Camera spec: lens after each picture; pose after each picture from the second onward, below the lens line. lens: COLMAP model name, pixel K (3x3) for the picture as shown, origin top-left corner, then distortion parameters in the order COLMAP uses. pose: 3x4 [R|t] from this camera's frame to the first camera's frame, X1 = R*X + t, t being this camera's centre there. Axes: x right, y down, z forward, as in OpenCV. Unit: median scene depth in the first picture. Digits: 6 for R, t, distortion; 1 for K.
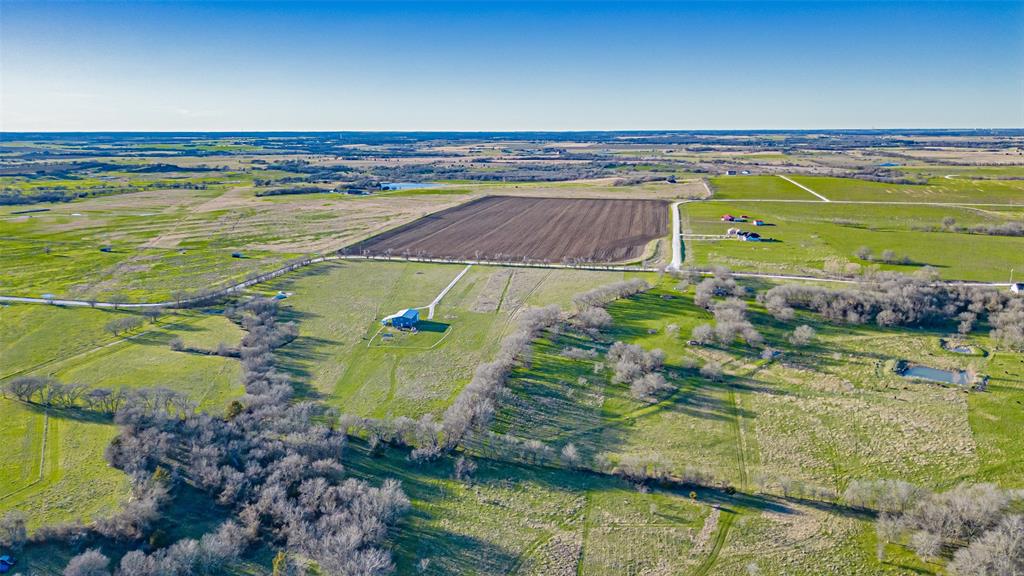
lens RADIAL K [[710.4, 0, 508.8], [0, 710.4, 290.4], [0, 0, 1]] dist [0.093971, -0.110929]
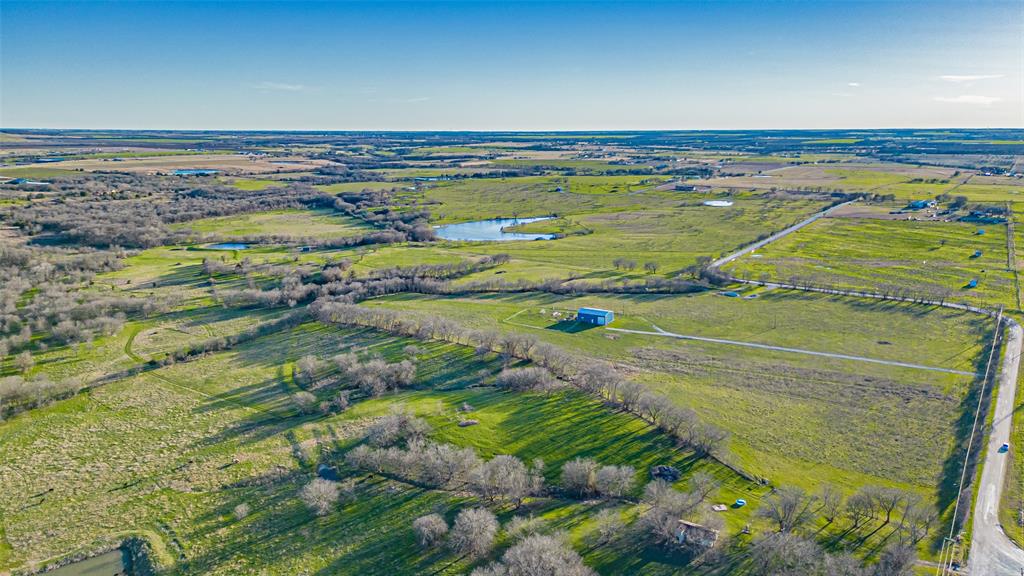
lens RADIAL K [[741.8, 0, 508.6], [0, 741.8, 288.1], [0, 0, 1]] dist [0.080899, -0.087807]
pose [[-0.382446, 0.196664, -0.902806, 0.754532], [-0.203256, 0.935245, 0.289833, -0.249622], [0.901345, 0.294346, -0.317708, 1.140965]]
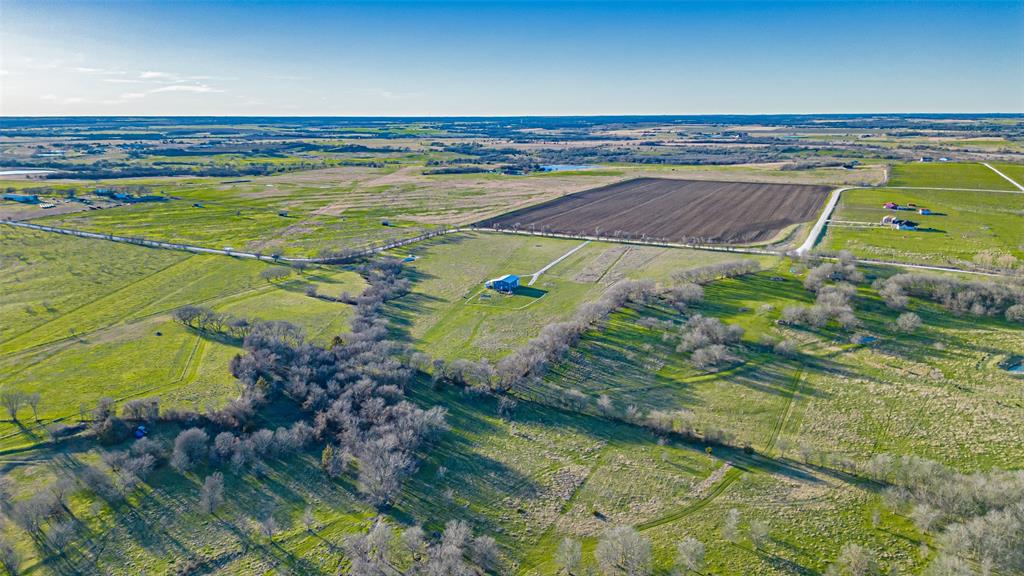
lens RADIAL K [[710.4, 0, 508.8], [0, 710.4, 290.4], [0, 0, 1]] dist [0.093971, -0.110929]
pose [[0.969380, 0.060090, -0.238100, 0.111688], [-0.055178, 0.998105, 0.027248, 0.020014], [0.239286, -0.013276, 0.970858, -0.050461]]
